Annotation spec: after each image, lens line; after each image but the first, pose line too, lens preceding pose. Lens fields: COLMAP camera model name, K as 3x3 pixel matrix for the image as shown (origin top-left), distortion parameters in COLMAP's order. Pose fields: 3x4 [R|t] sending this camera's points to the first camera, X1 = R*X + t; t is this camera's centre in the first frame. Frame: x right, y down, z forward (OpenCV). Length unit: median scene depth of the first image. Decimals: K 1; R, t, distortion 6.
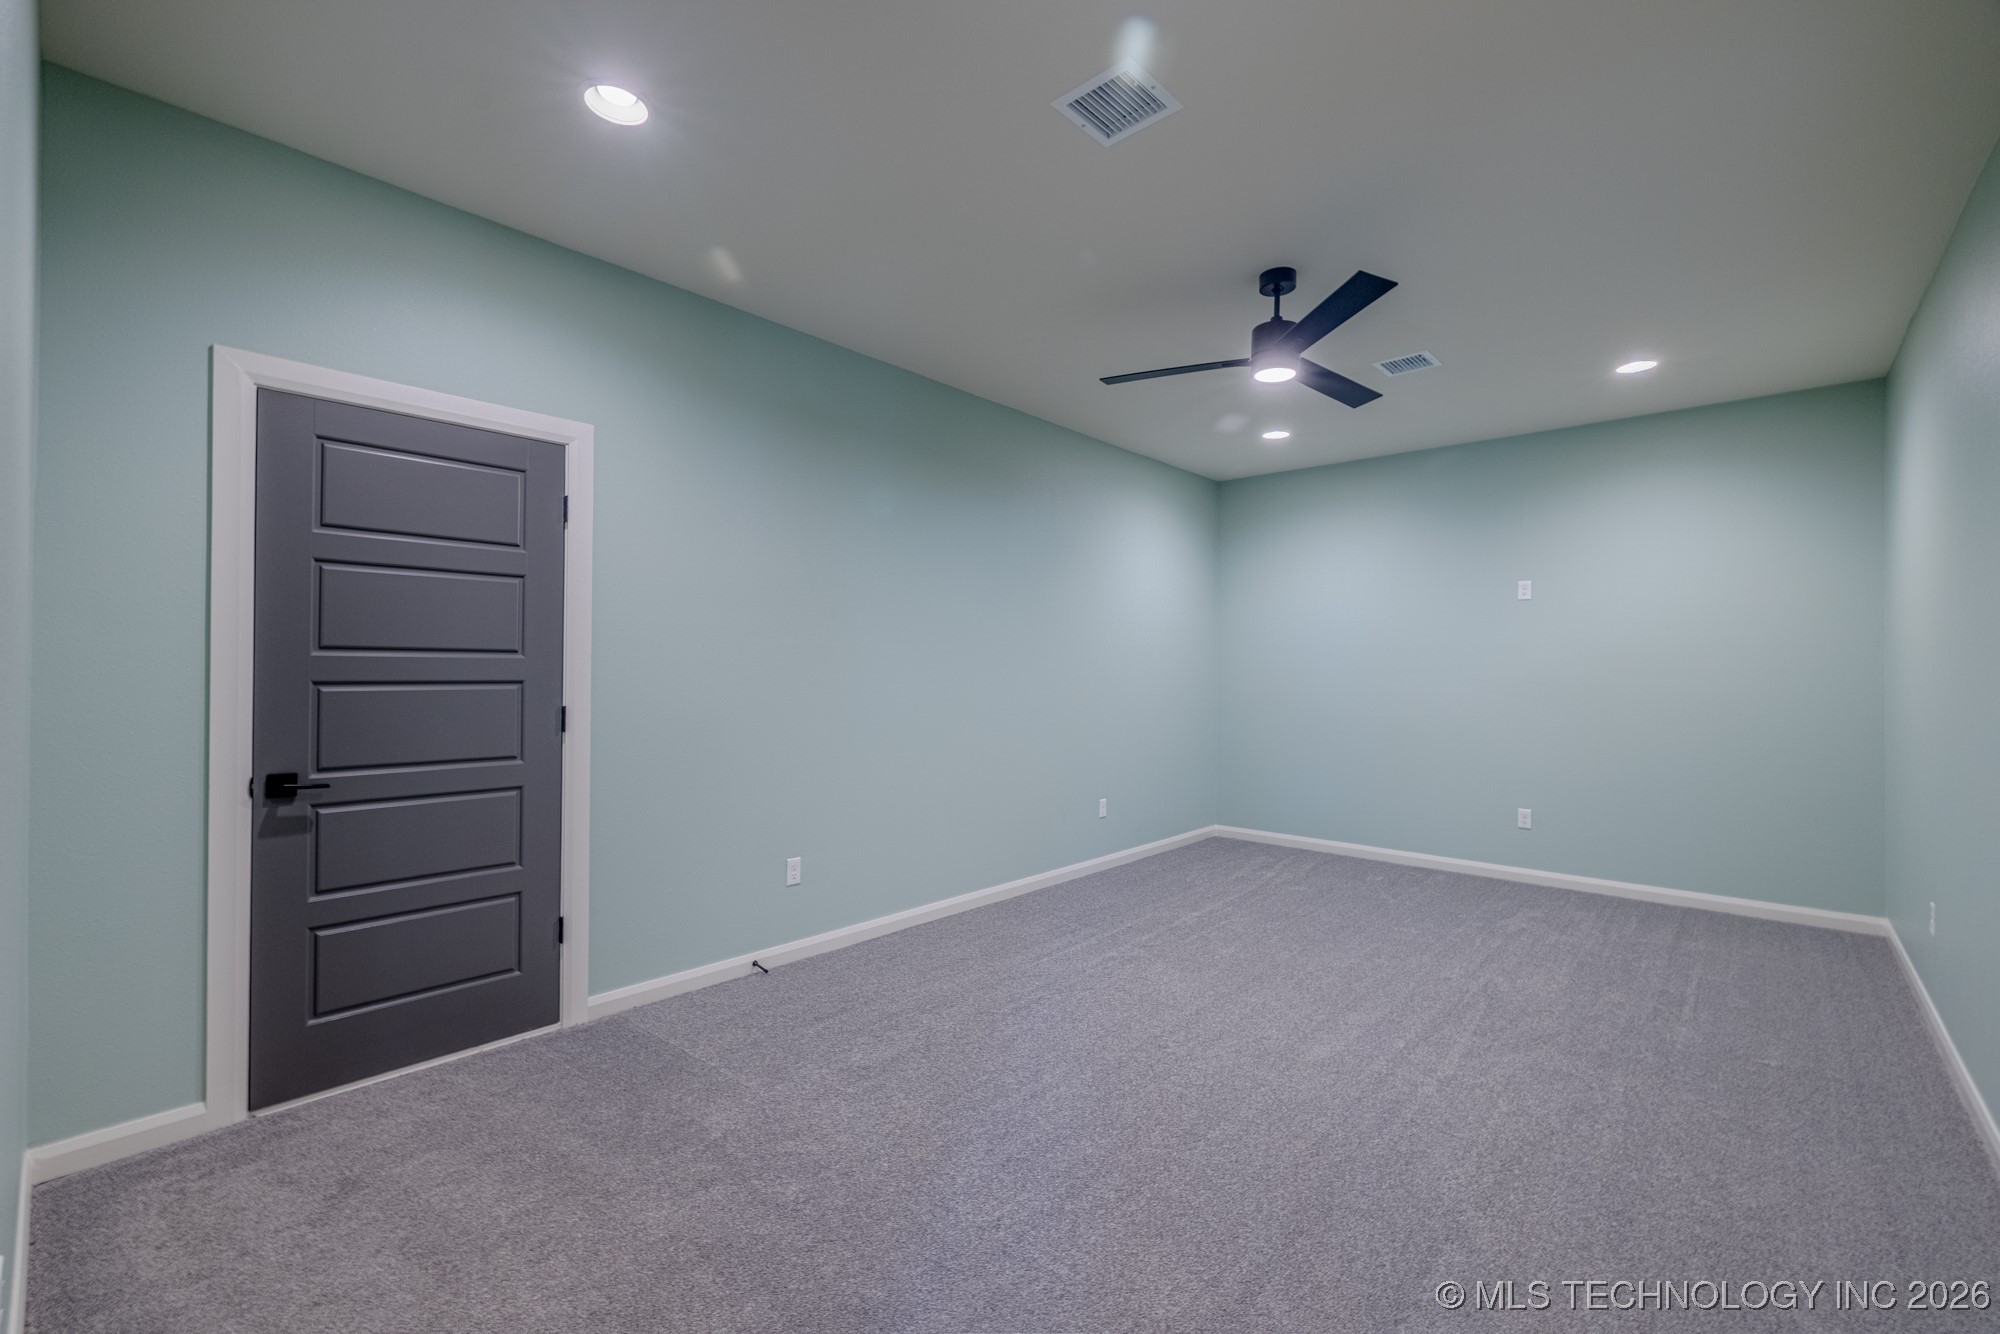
lens RADIAL K [[840.7, 0, 1004.9], [0, 840.7, 663.6], [0, 0, 1]] dist [-0.000482, 0.000939]
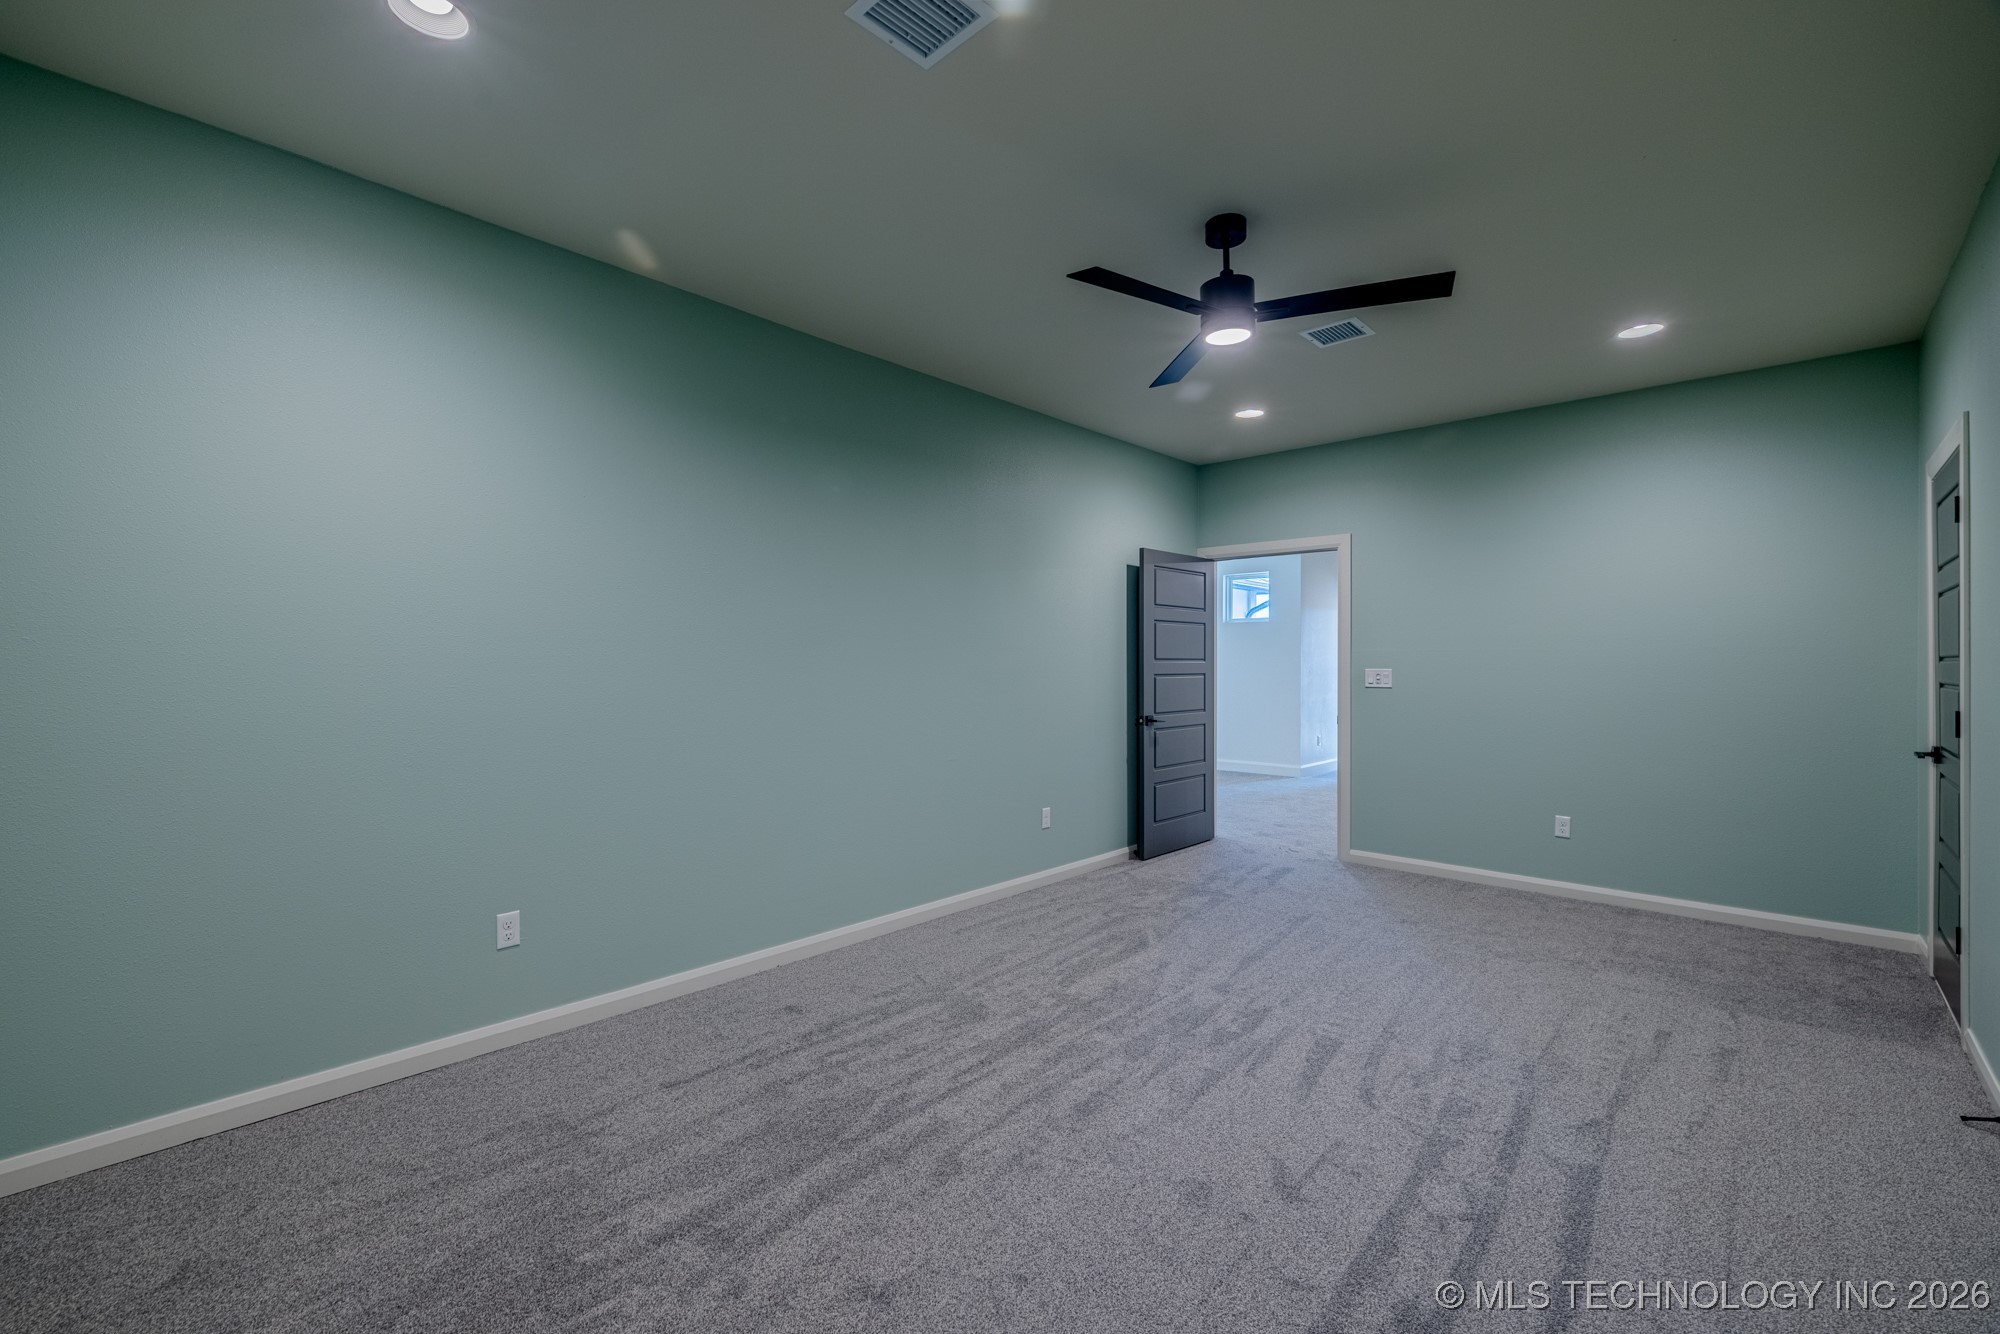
lens RADIAL K [[840.7, 0, 995.4], [0, 840.7, 668.4], [0, 0, 1]] dist [-0.000482, 0.000939]
pose [[0.999784, -0.007740, -0.019277, 0.079815], [0.007913, 0.999929, 0.008877, 0.000491], [0.019207, -0.009028, 0.999775, 0.085696]]
